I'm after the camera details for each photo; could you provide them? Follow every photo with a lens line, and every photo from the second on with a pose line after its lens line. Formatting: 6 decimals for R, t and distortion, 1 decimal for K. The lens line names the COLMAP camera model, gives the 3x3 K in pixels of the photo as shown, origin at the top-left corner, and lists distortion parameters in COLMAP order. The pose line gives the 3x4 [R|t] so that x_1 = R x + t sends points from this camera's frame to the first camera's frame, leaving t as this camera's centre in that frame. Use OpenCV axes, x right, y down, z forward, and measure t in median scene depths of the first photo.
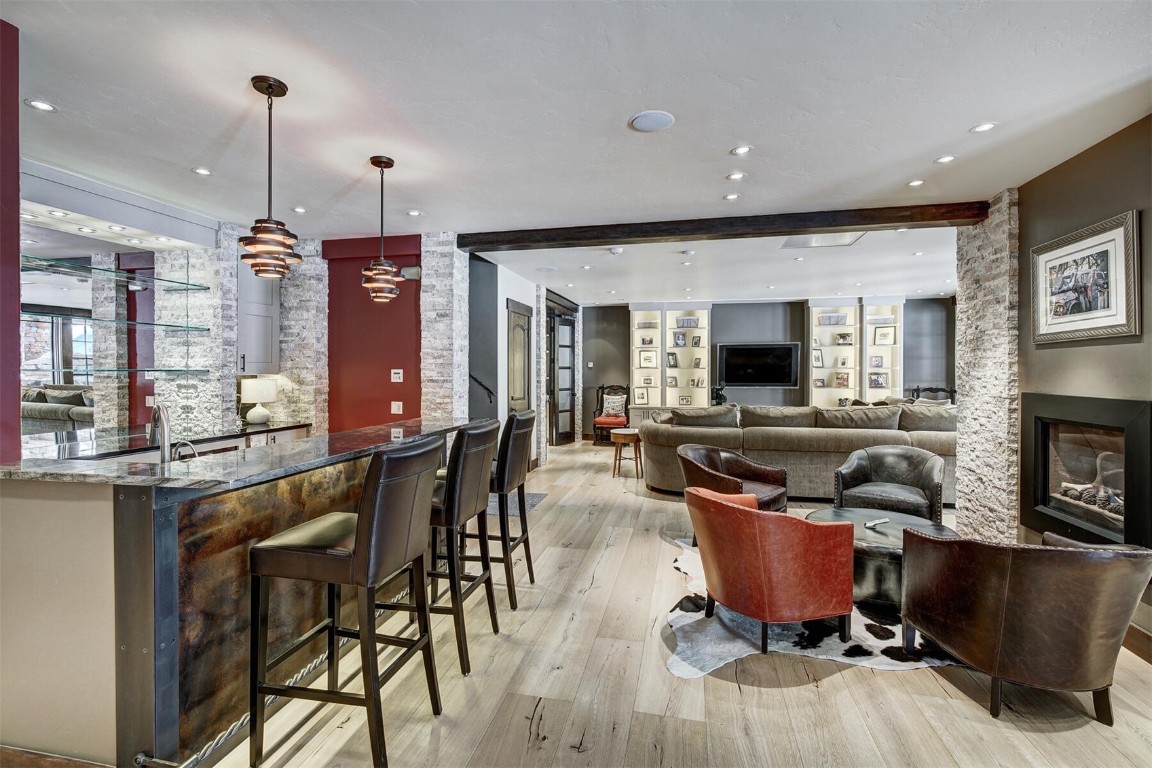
lens RADIAL K [[528.5, 0, 578.3], [0, 528.5, 388.2], [0, 0, 1]] dist [-0.009362, 0.005865]
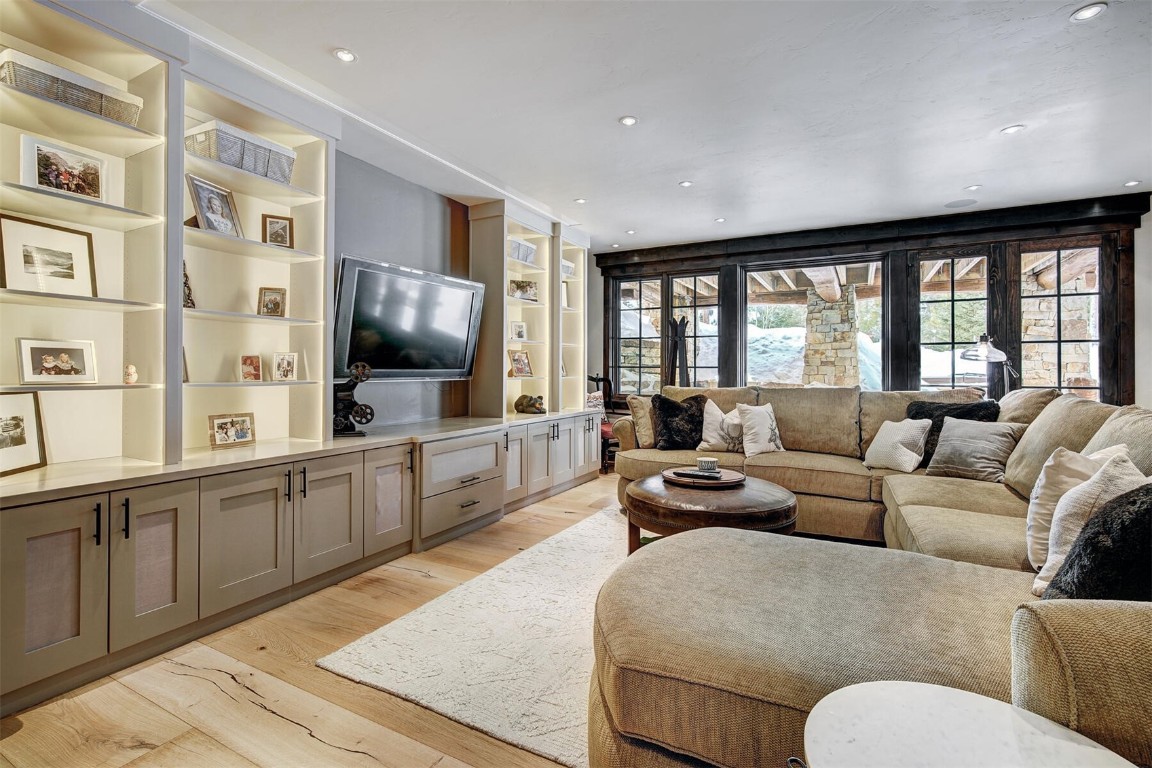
lens RADIAL K [[525.7, 0, 576.5], [0, 525.7, 355.3], [0, 0, 1]] dist [-0.003335, 0.000760]
pose [[0.284320, 0.029697, 0.958269, -0.035966], [0.029550, 0.998774, -0.039720, -0.001978], [-0.958274, 0.039611, 0.283094, 1.938239]]
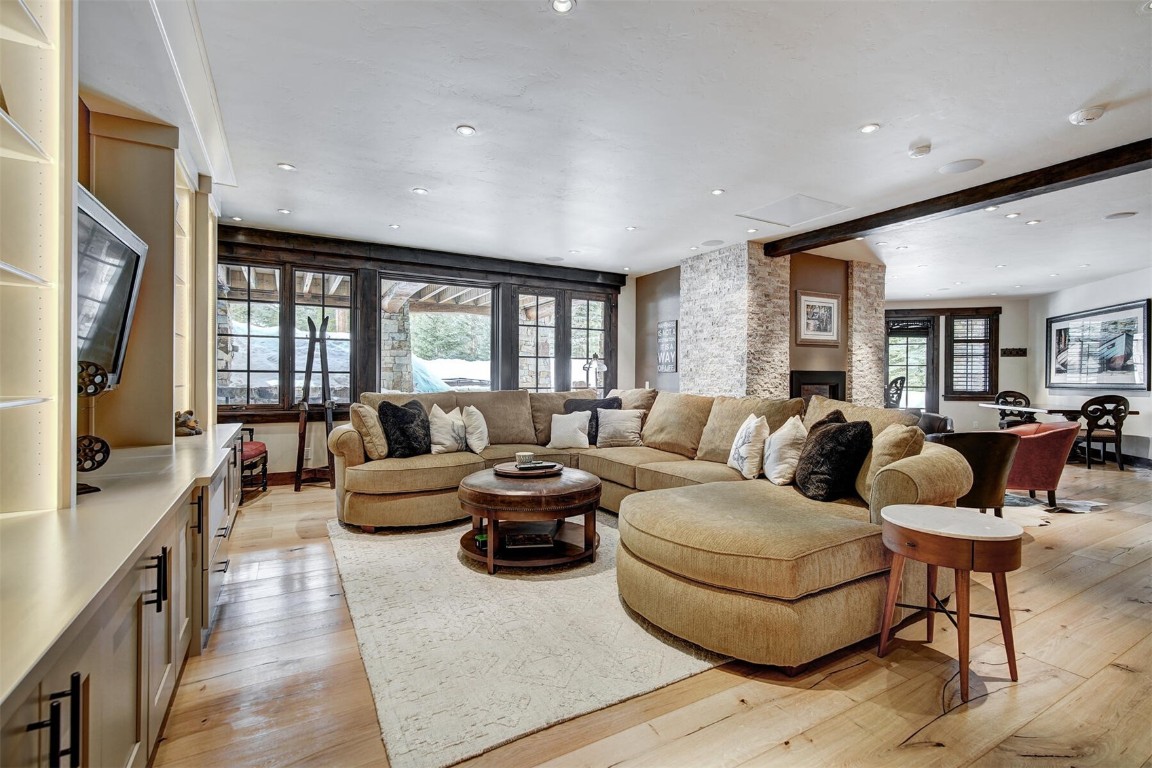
lens RADIAL K [[520.6, 0, 579.4], [0, 520.6, 379.0], [0, 0, 1]] dist [-0.018922, -0.000078]
pose [[-0.658130, -0.005165, 0.752887, 0.017559], [0.019674, 0.999517, 0.024054, -0.016549], [-0.752647, 0.030643, -0.657710, 2.346740]]
